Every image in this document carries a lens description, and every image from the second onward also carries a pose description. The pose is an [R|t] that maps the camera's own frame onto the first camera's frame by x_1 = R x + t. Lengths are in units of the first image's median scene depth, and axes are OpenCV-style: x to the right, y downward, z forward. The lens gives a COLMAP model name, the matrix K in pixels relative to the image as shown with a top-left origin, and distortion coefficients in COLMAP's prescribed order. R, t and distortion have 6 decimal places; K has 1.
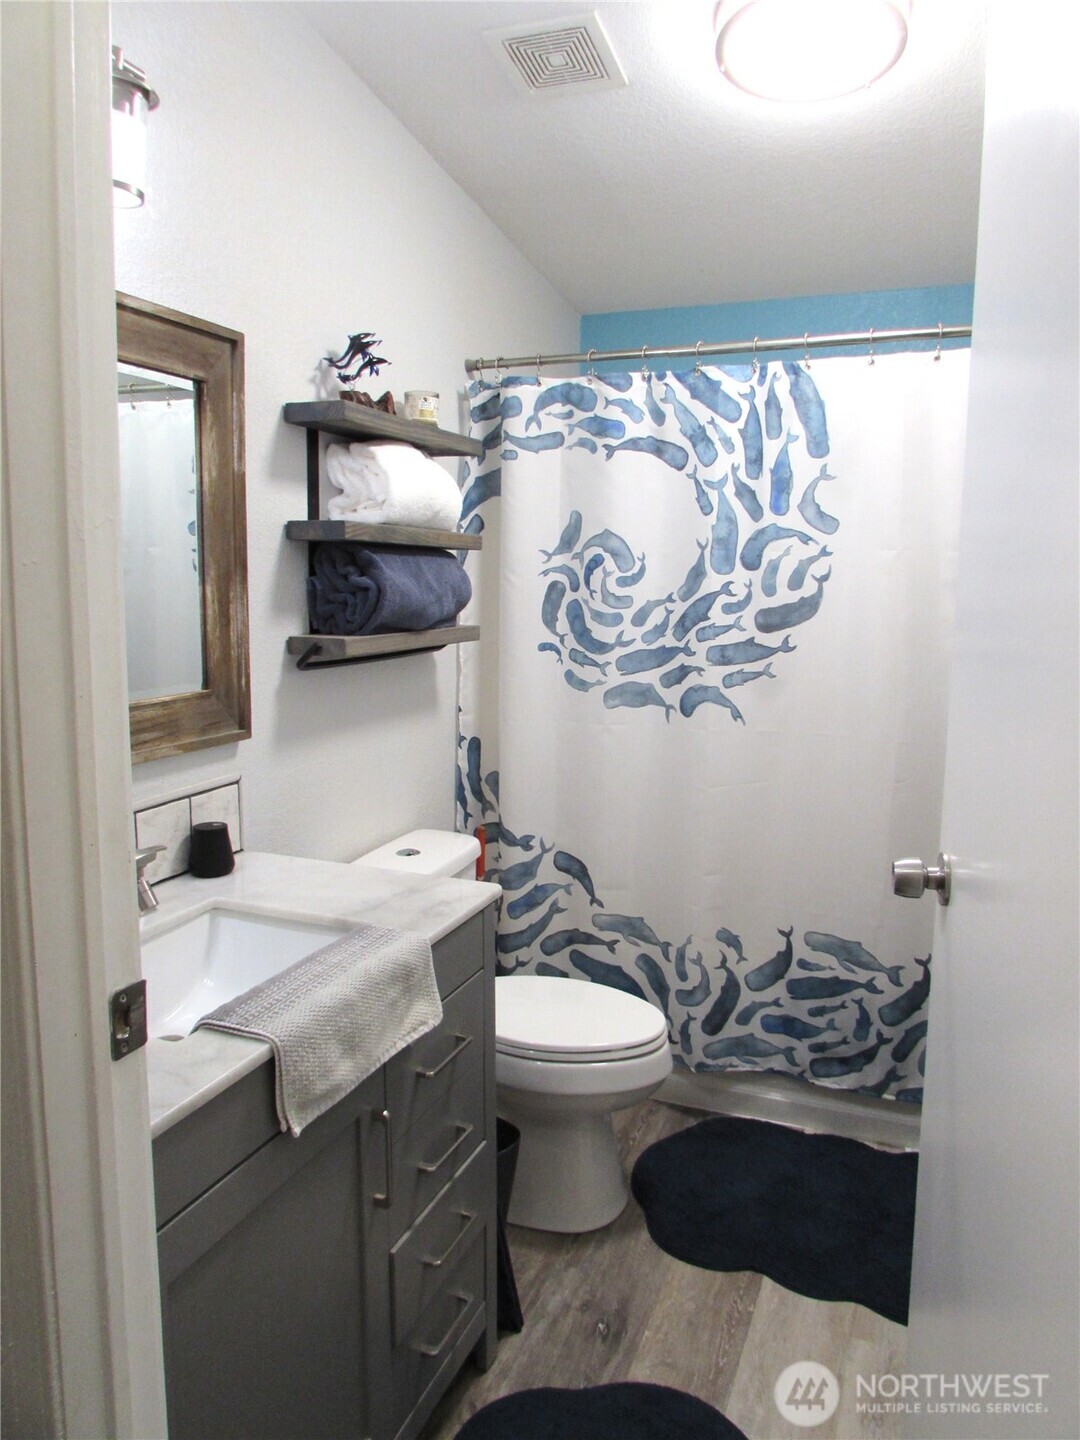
lens RADIAL K [[1027.8, 0, 540.0], [0, 1027.8, 720.0], [0, 0, 1]] dist [-0.023679, 0.002490]
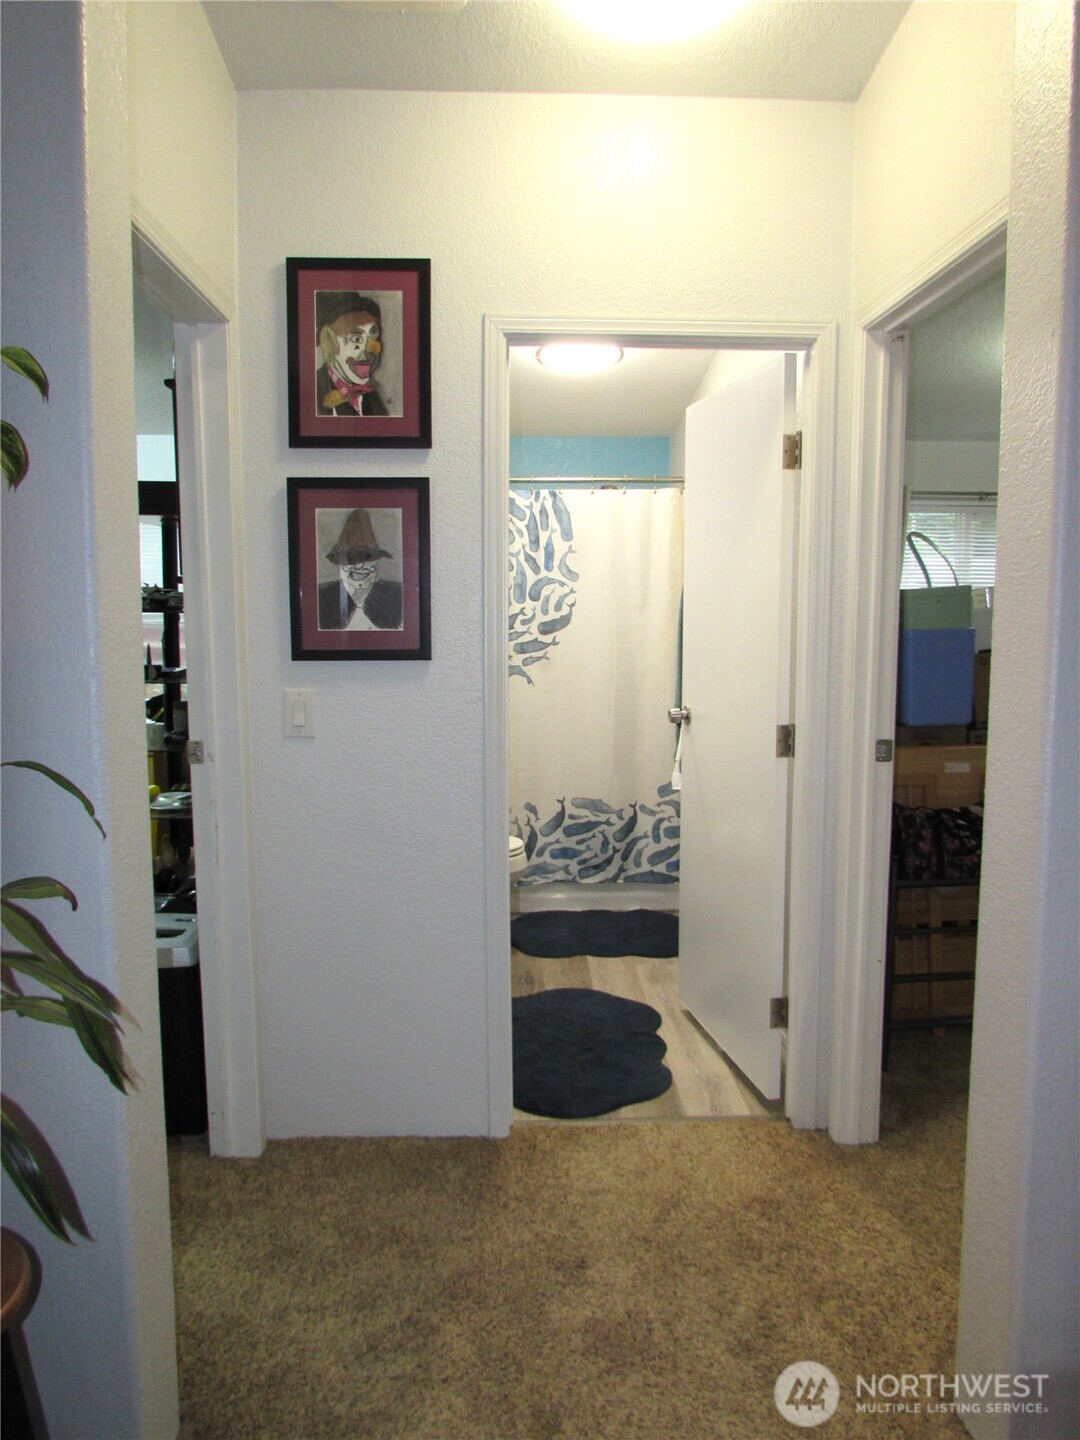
lens RADIAL K [[1027.8, 0, 540.0], [0, 1027.8, 720.0], [0, 0, 1]] dist [-0.023679, 0.002490]
pose [[0.915330, -0.056602, 0.398706, -0.527354], [0.065791, 0.997789, -0.009390, 0.083182], [-0.397293, 0.034826, 0.917031, -0.675927]]
